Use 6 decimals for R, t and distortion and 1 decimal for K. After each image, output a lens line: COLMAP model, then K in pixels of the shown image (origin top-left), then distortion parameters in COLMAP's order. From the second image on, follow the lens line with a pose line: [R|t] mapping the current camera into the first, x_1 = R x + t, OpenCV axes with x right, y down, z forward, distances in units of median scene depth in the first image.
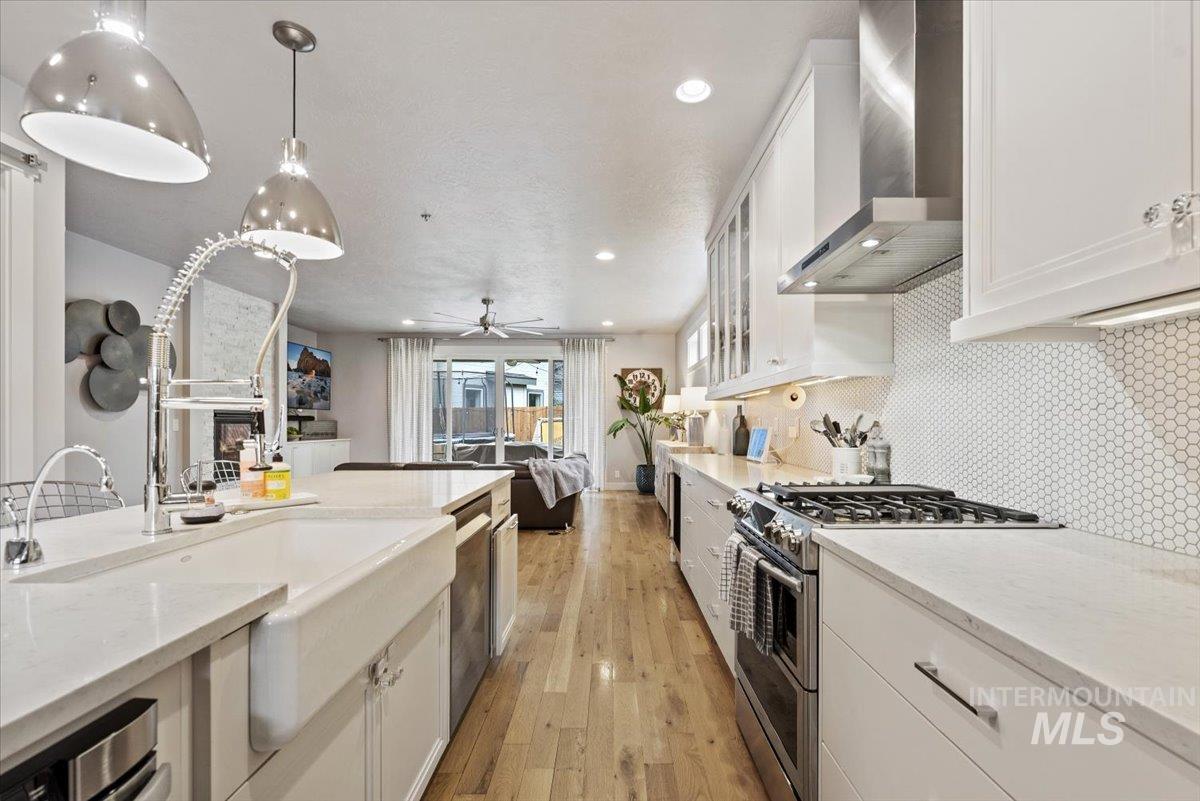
lens RADIAL K [[530.5, 0, 597.2], [0, 530.5, 411.6], [0, 0, 1]] dist [0.008577, -0.000320]
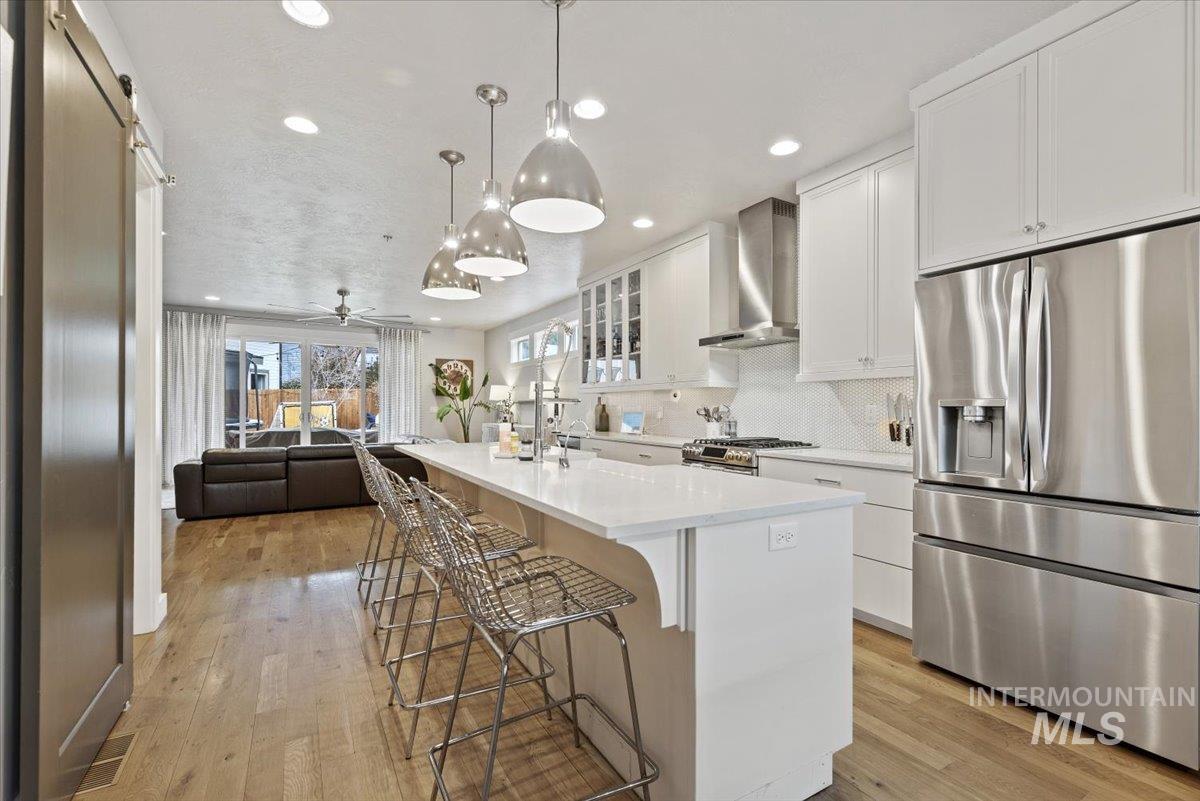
lens RADIAL K [[530.5, 0, 597.7], [0, 530.5, 398.8], [0, 0, 1]] dist [0.008577, -0.000320]
pose [[0.870607, 0.012489, 0.491820, -0.243387], [-0.014330, 0.999897, -0.000025, -0.003932], [-0.491770, -0.007026, 0.870697, -0.139598]]
